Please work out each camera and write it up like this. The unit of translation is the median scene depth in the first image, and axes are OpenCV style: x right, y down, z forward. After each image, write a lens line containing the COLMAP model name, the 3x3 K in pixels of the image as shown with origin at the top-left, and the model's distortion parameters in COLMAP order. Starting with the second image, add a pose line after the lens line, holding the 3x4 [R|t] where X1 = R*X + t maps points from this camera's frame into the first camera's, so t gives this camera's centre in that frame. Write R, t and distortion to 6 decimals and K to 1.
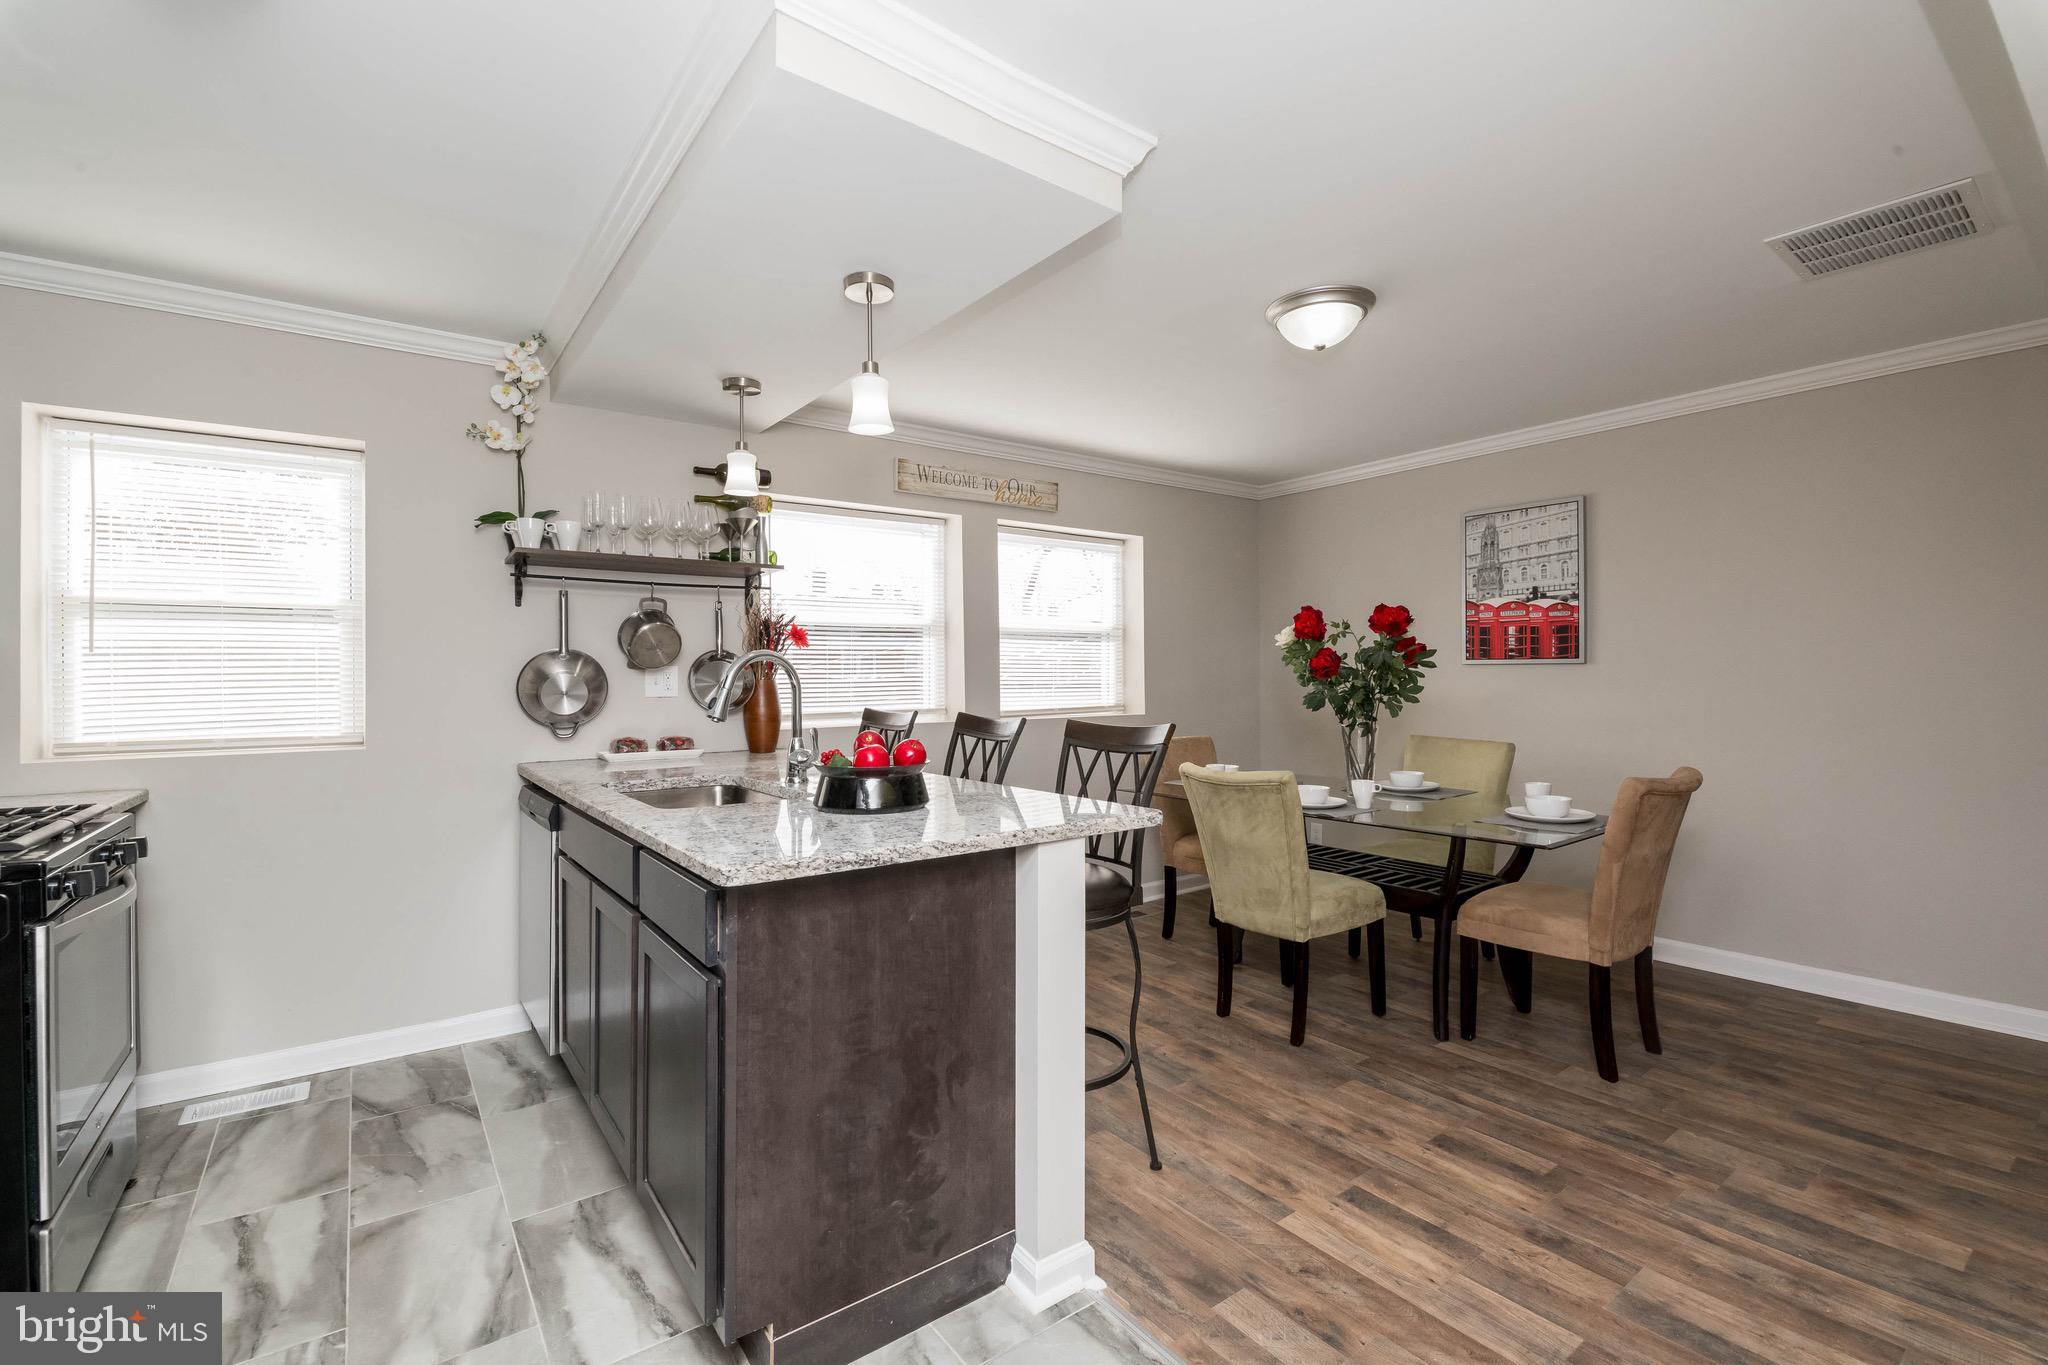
lens RADIAL K [[899.9, 0, 1024.0], [0, 899.9, 682.5], [0, 0, 1]] dist [0.001282, -0.007586]
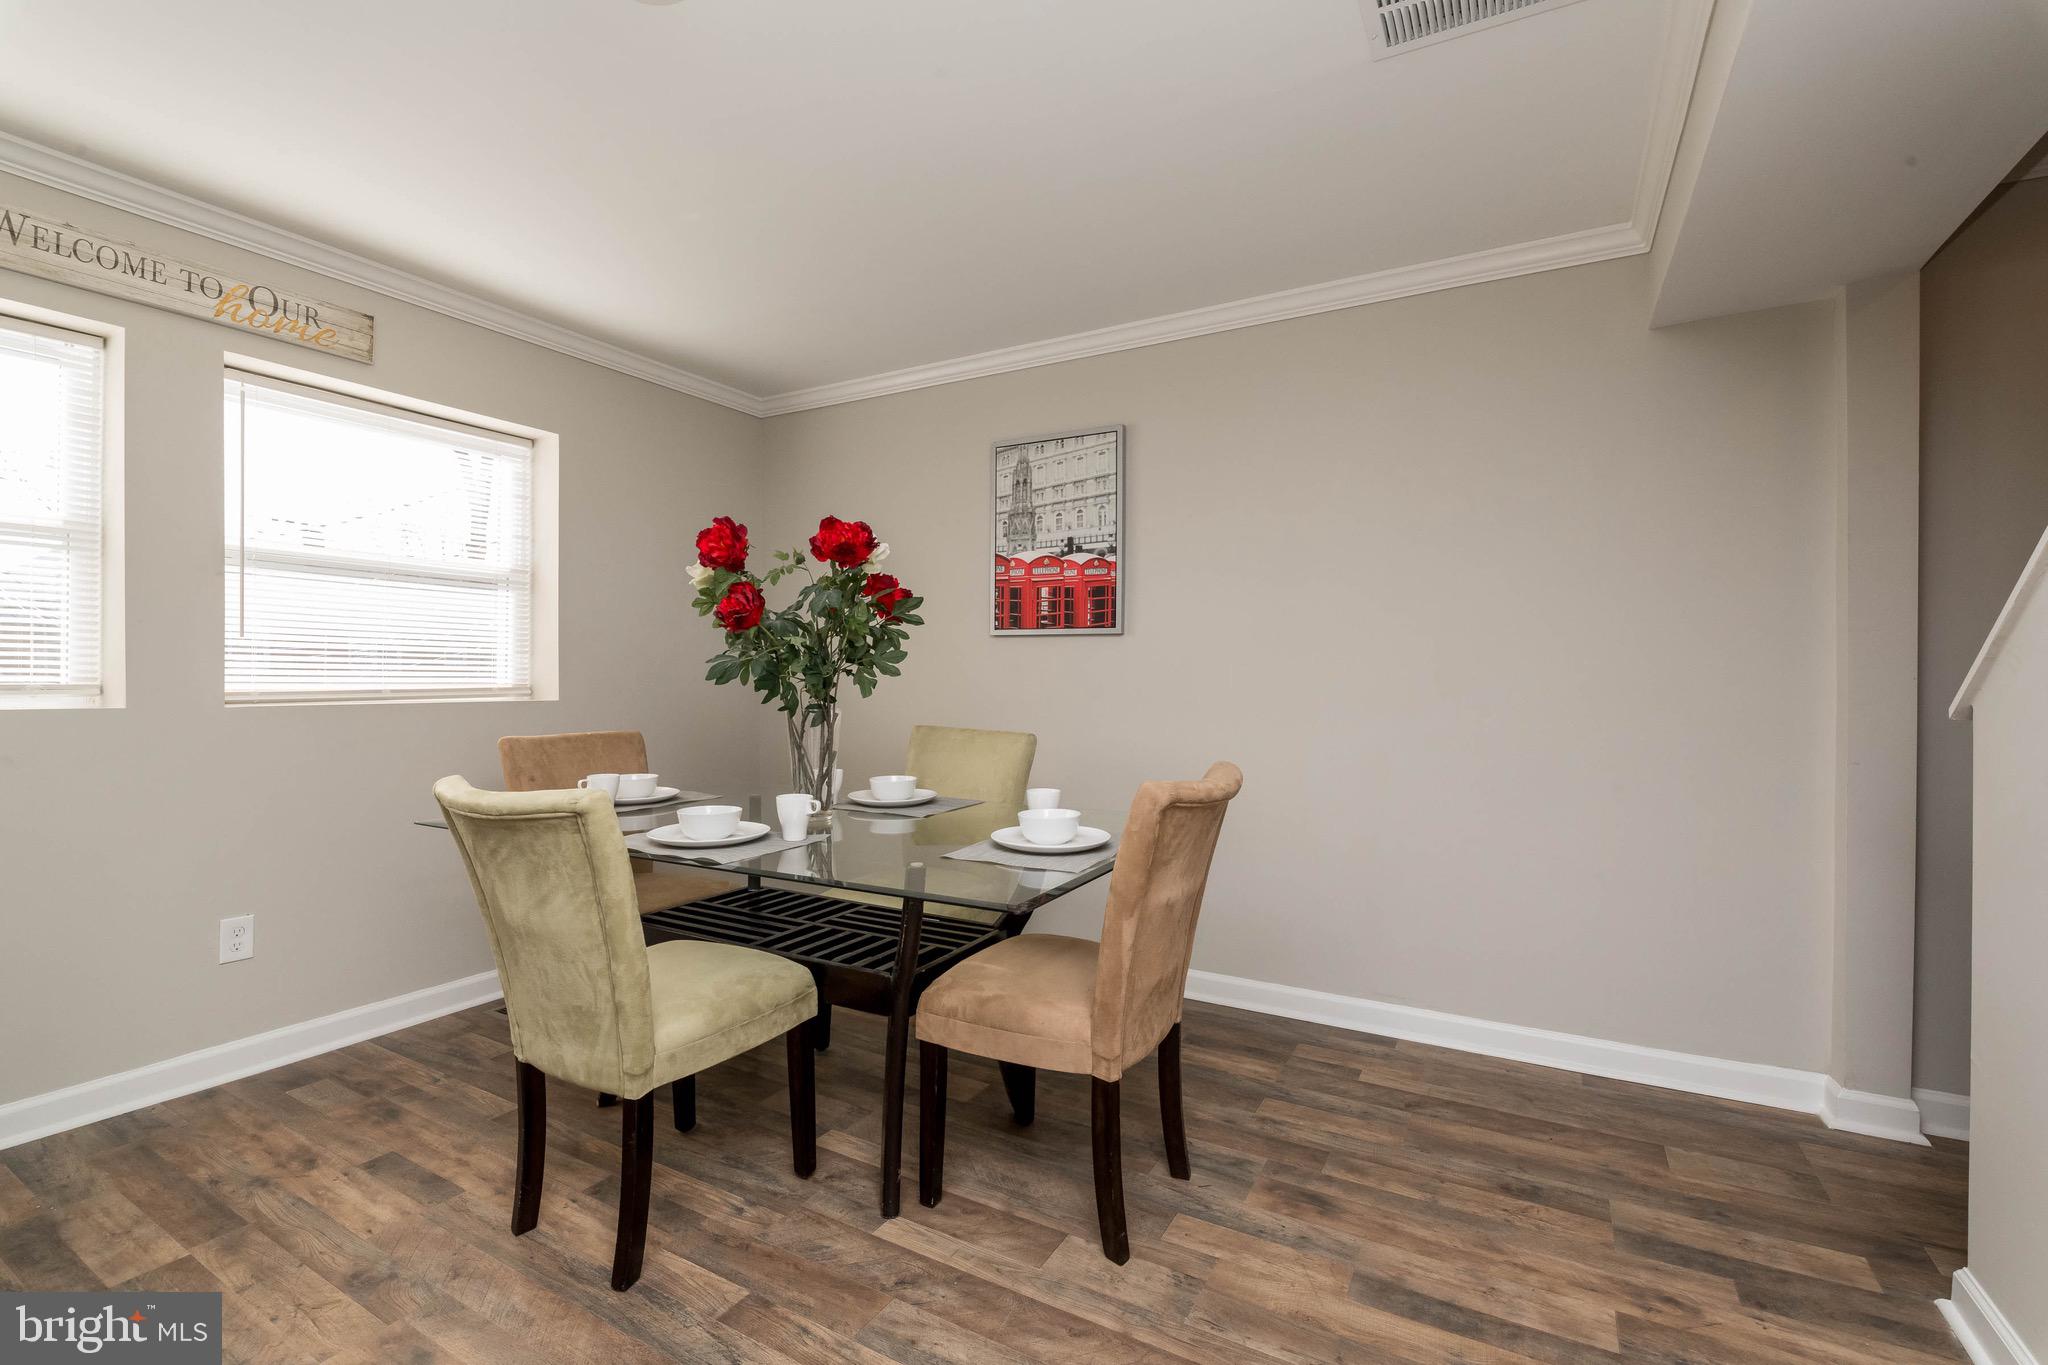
lens RADIAL K [[899.9, 0, 1024.0], [0, 899.9, 682.5], [0, 0, 1]] dist [0.001282, -0.007586]
pose [[0.917421, 0.011204, 0.397760, 0.270366], [-0.010891, 0.999936, -0.003045, 0.030560], [-0.397768, -0.001539, 0.917485, 0.359085]]
